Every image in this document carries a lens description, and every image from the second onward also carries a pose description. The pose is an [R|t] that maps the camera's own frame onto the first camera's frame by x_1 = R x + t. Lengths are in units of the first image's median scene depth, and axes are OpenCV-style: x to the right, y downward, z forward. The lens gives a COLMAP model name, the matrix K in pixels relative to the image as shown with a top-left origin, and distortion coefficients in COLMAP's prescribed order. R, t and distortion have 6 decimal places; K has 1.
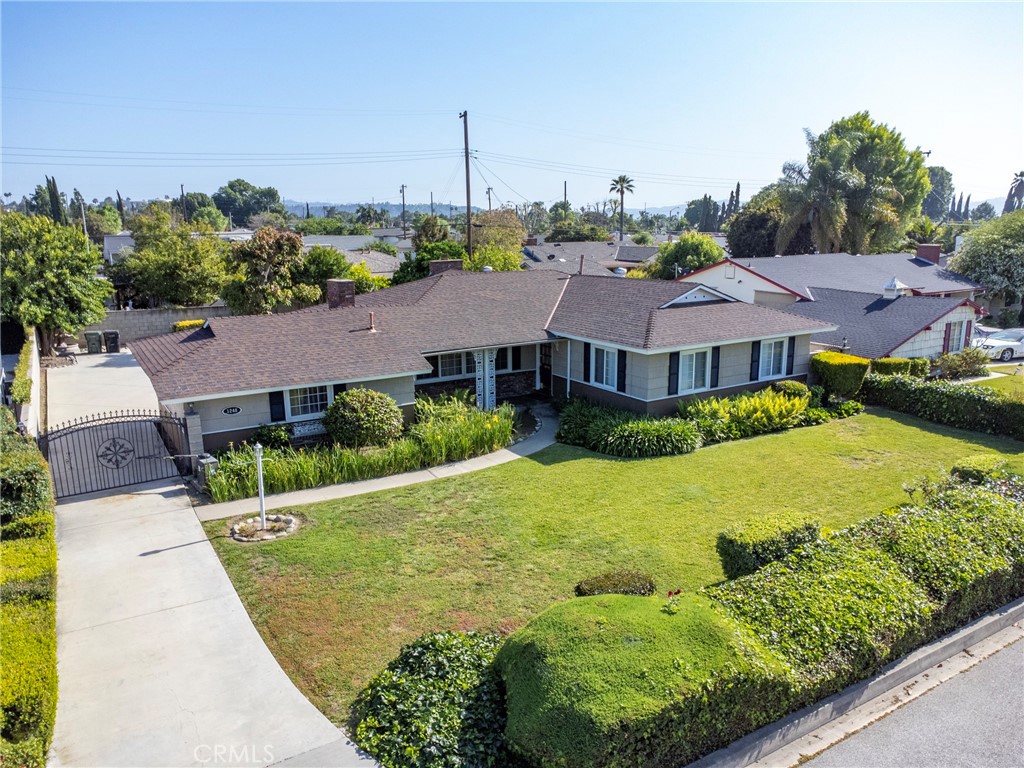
lens RADIAL K [[734.3, 0, 509.6], [0, 734.3, 387.6], [0, 0, 1]] dist [0.013014, -0.003012]
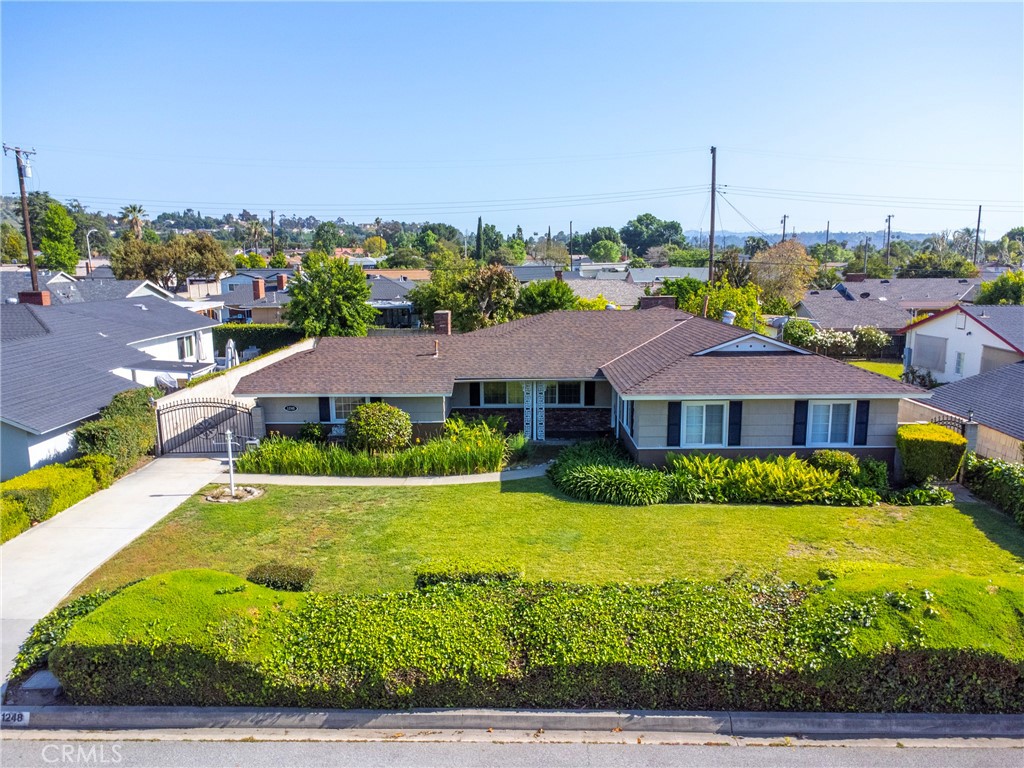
lens RADIAL K [[734.3, 0, 509.6], [0, 734.3, 387.6], [0, 0, 1]] dist [0.013014, -0.003012]
pose [[0.847066, 0.094640, -0.522994, 0.563158], [-0.115151, 0.993325, -0.006755, -0.036702], [0.518864, 0.065945, 0.852310, 0.083281]]
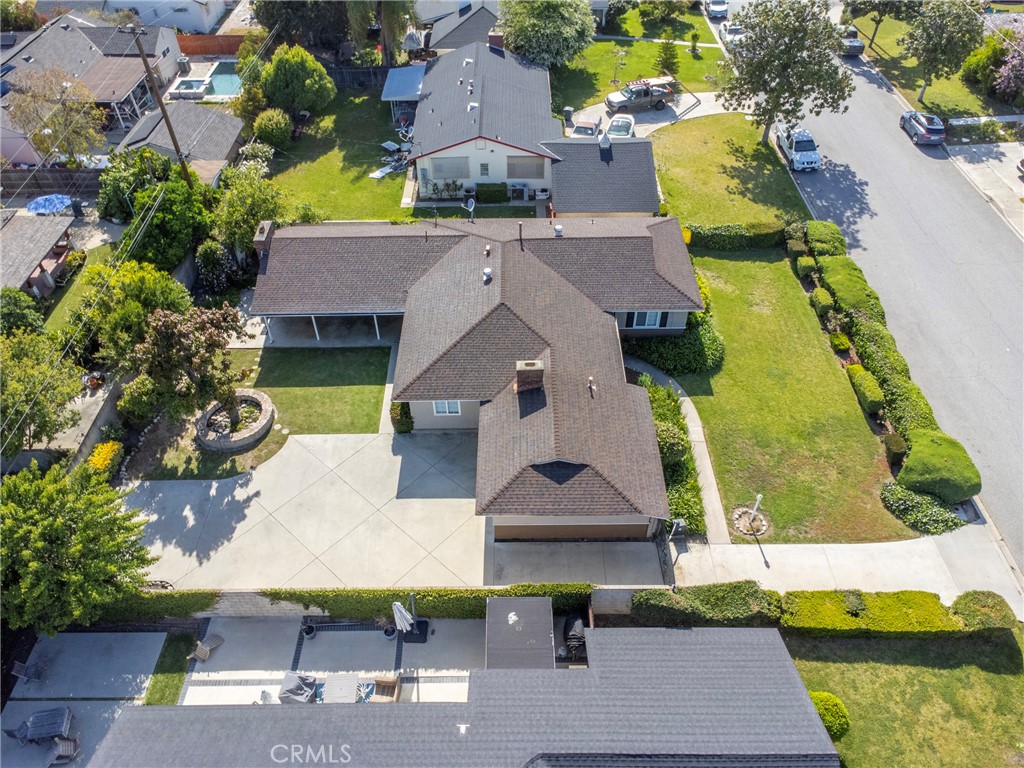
lens RADIAL K [[734.3, 0, 509.6], [0, 734.3, 387.6], [0, 0, 1]] dist [0.013014, -0.003012]
pose [[0.522828, -0.597810, 0.607680, -1.226294], [0.193438, 0.777478, 0.598422, -1.038059], [-0.830200, -0.195323, 0.522127, 0.419163]]
